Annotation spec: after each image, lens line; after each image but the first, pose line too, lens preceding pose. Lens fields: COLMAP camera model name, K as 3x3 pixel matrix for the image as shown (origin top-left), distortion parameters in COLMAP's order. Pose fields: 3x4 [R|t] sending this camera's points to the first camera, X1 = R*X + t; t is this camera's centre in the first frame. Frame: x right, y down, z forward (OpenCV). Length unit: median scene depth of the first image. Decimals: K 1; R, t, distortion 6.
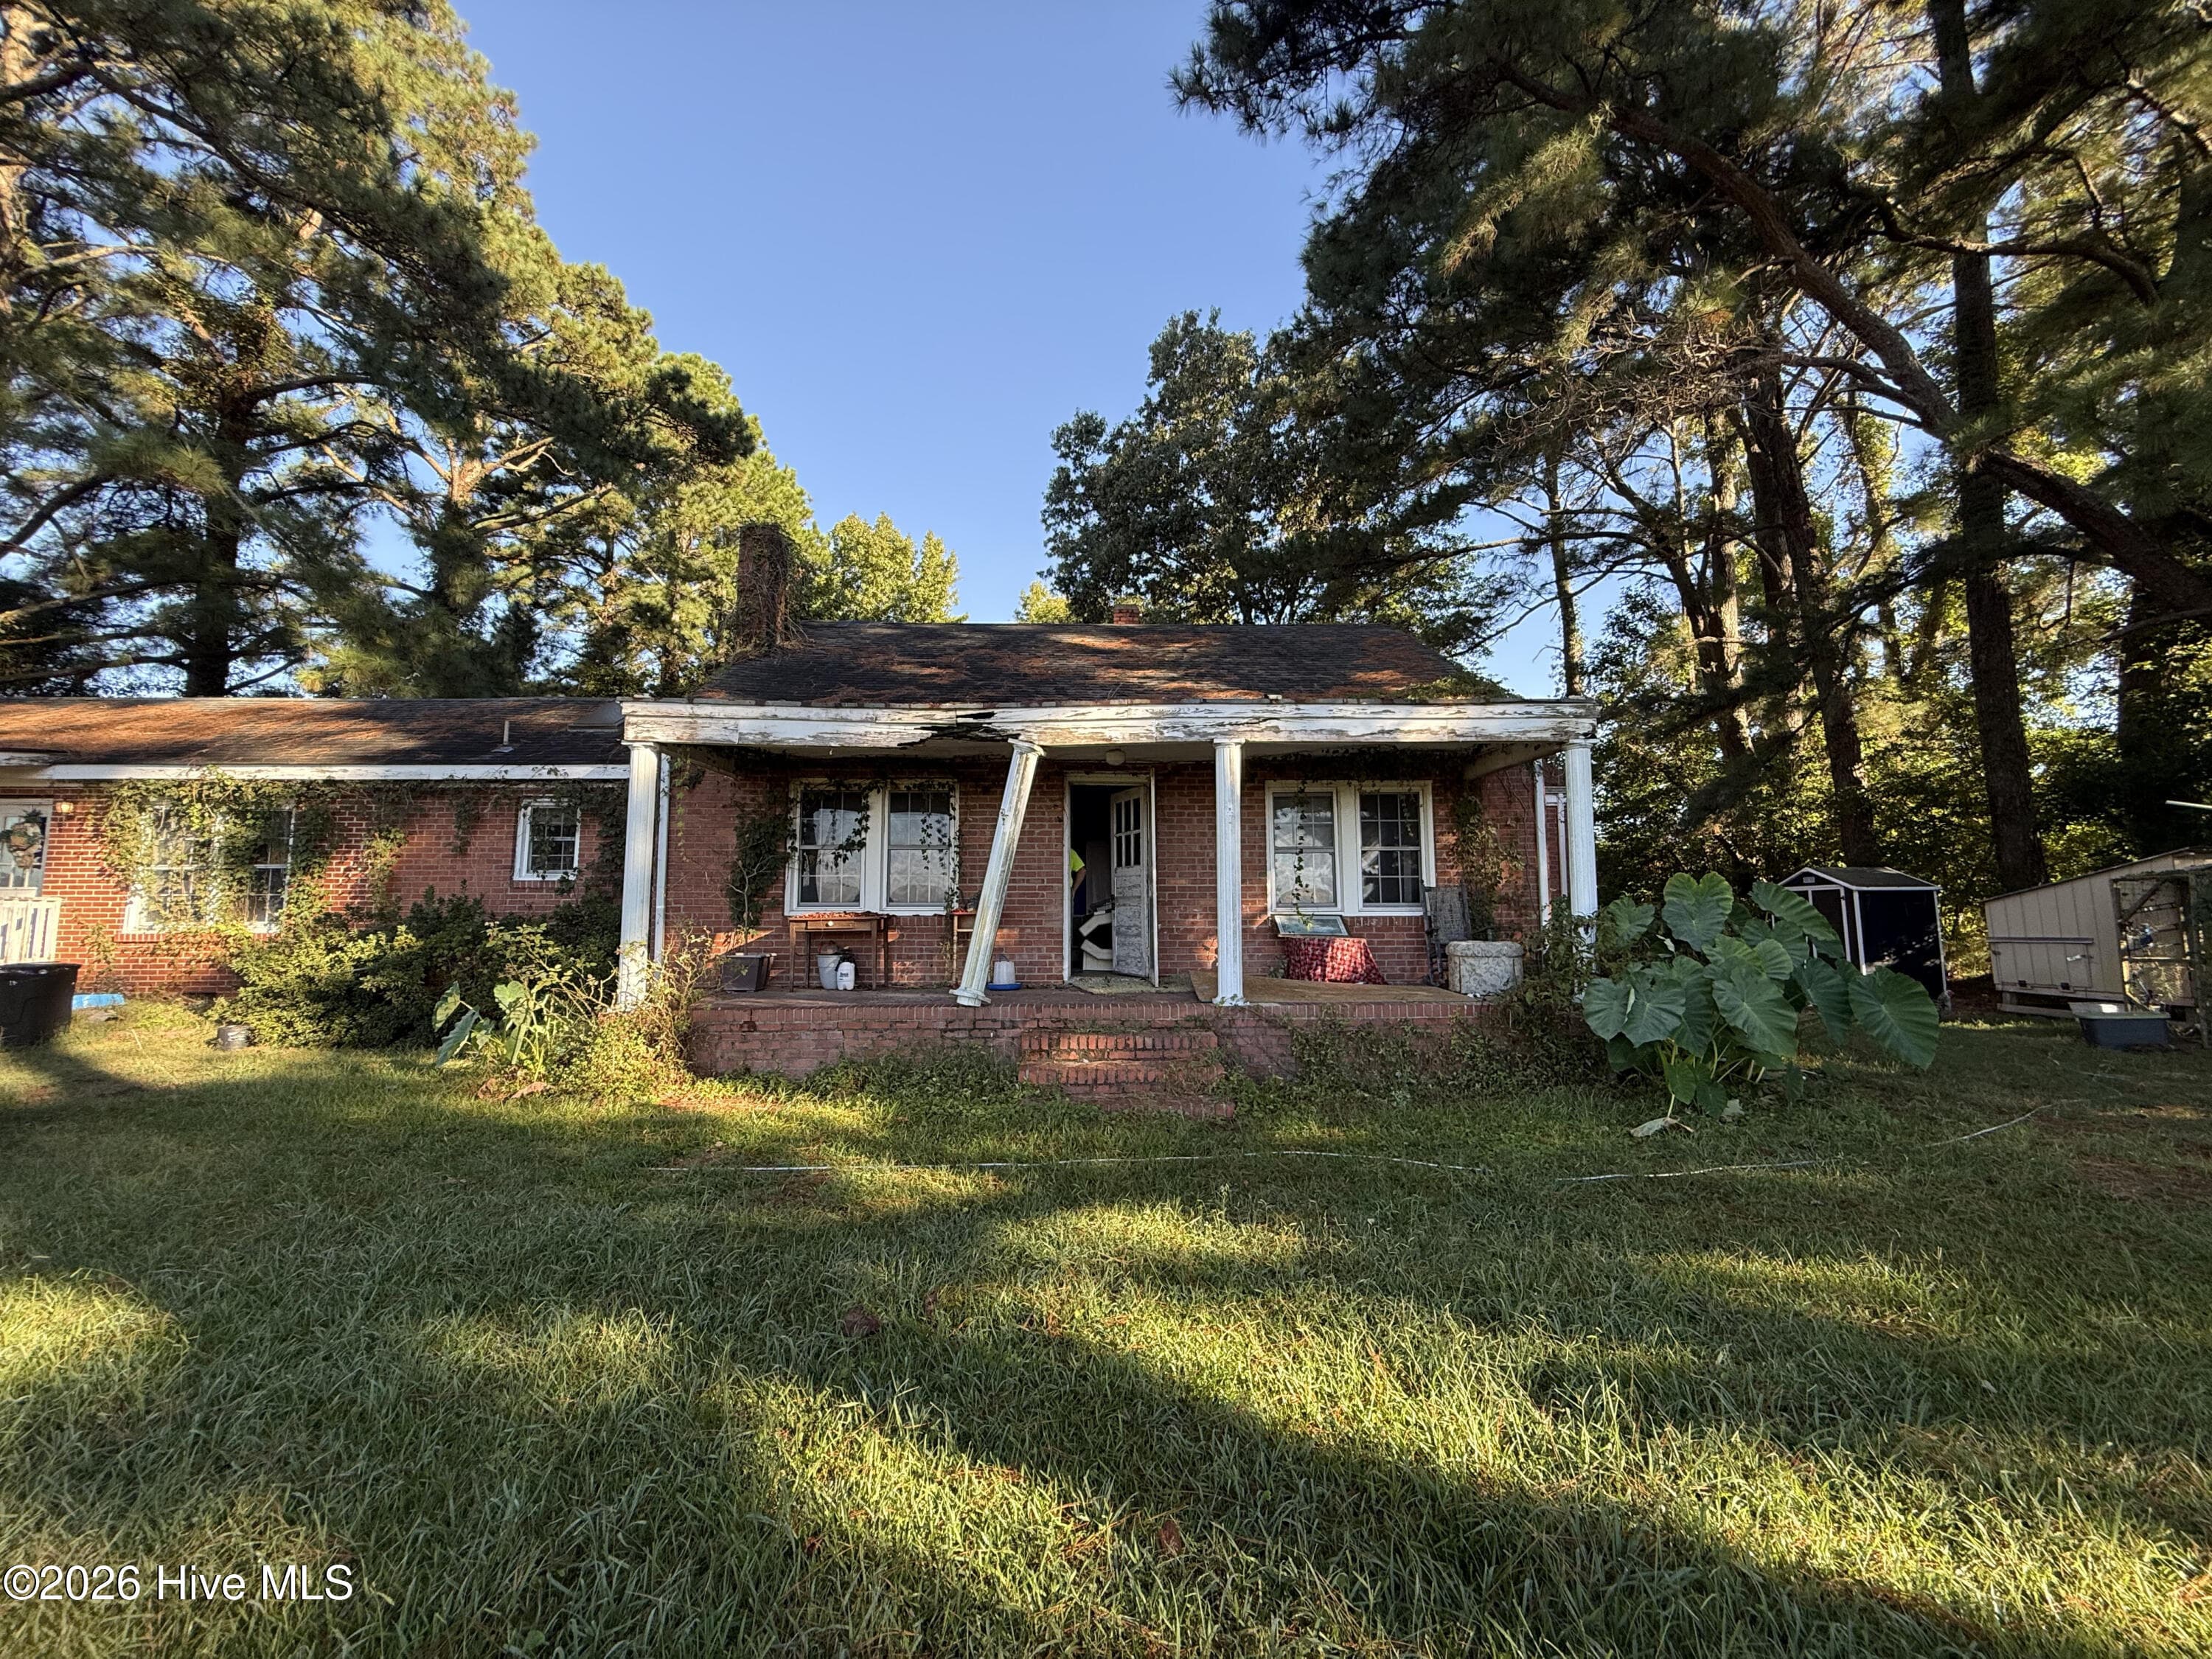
lens RADIAL K [[881.9, 0, 1091.8], [0, 881.9, 834.0], [0, 0, 1]] dist [-0.000914, 0.000337]
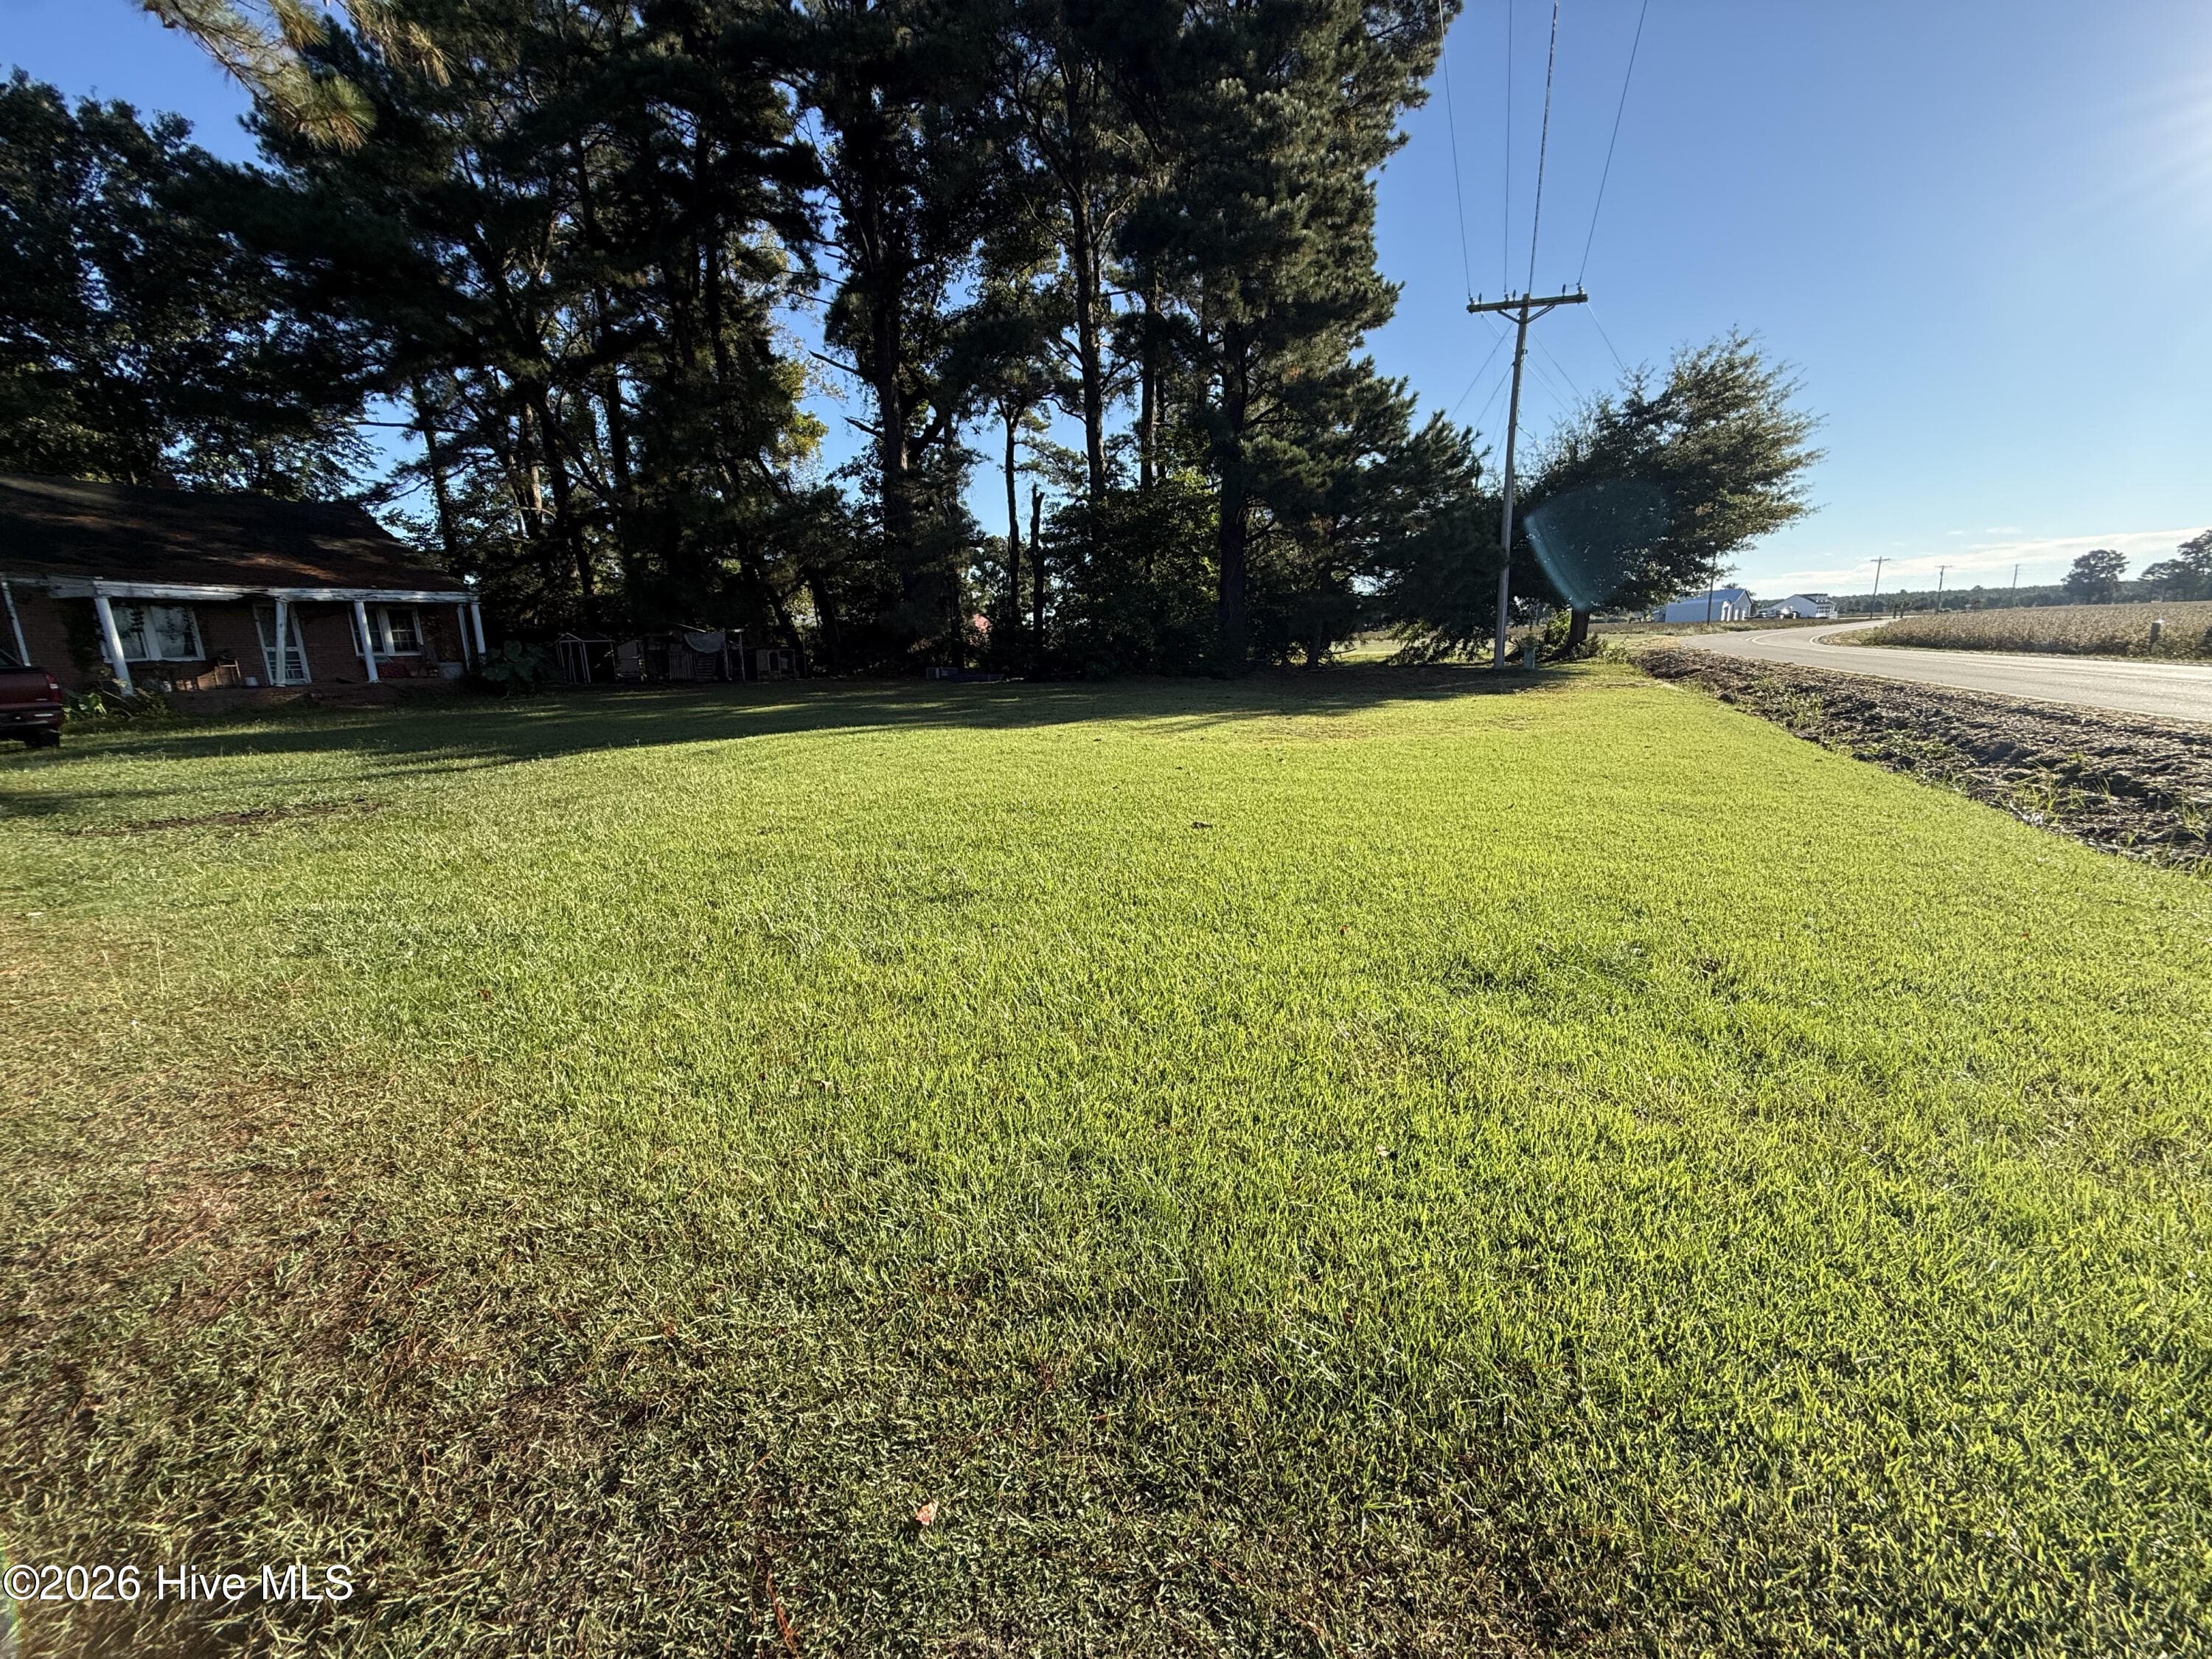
lens RADIAL K [[881.9, 0, 1107.8], [0, 881.9, 831.1], [0, 0, 1]] dist [-0.000914, 0.000337]
pose [[0.426864, -0.216120, 0.878111, -1.688028], [-0.031807, 0.966834, 0.253418, -0.190892], [-0.903756, -0.136105, 0.405832, -2.896993]]
